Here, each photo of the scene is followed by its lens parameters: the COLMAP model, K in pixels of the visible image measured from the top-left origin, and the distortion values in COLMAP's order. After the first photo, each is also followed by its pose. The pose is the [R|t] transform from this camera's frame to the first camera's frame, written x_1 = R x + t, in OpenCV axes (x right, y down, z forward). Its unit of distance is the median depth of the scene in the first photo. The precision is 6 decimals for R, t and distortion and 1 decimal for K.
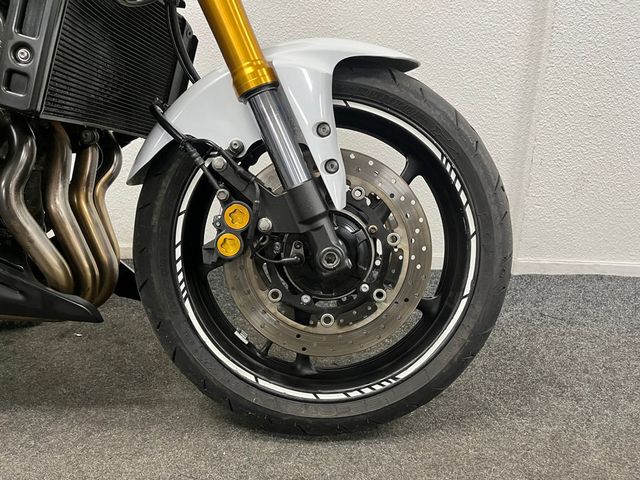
lens RADIAL K [[486.0, 0, 322.4], [0, 486.0, 238.8], [0, 0, 1]] dist [0.032694, -0.032255]
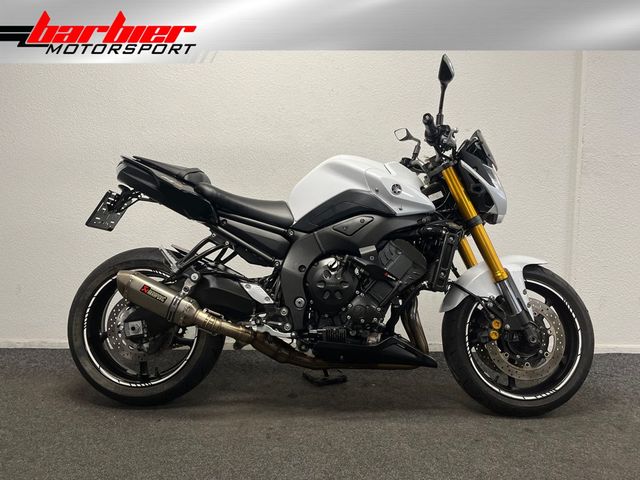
lens RADIAL K [[486.0, 0, 318.0], [0, 486.0, 241.0], [0, 0, 1]] dist [0.032694, -0.032255]
pose [[0.999445, -0.017468, 0.028372, -1.147740], [0.022895, 0.978711, -0.203962, 0.029836], [-0.024205, 0.204498, 0.978568, -1.607155]]
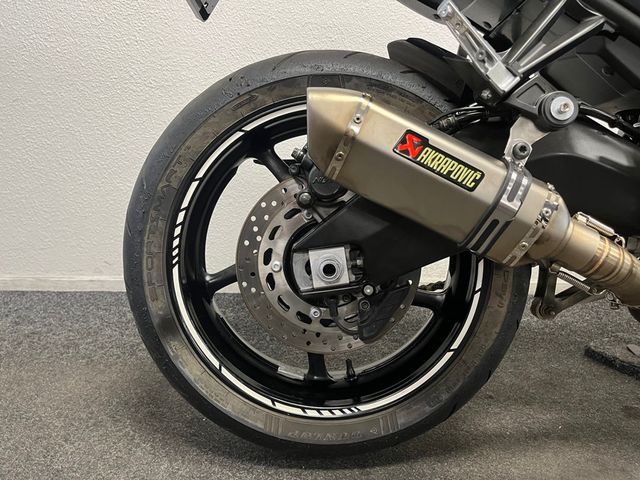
lens RADIAL K [[486.0, 0, 319.3], [0, 486.0, 243.8], [0, 0, 1]] dist [0.032694, -0.032255]
pose [[0.997318, -0.011543, 0.072280, -2.132818], [0.014175, 0.999251, -0.036007, -0.081259], [-0.071810, 0.036935, 0.996734, 0.134639]]
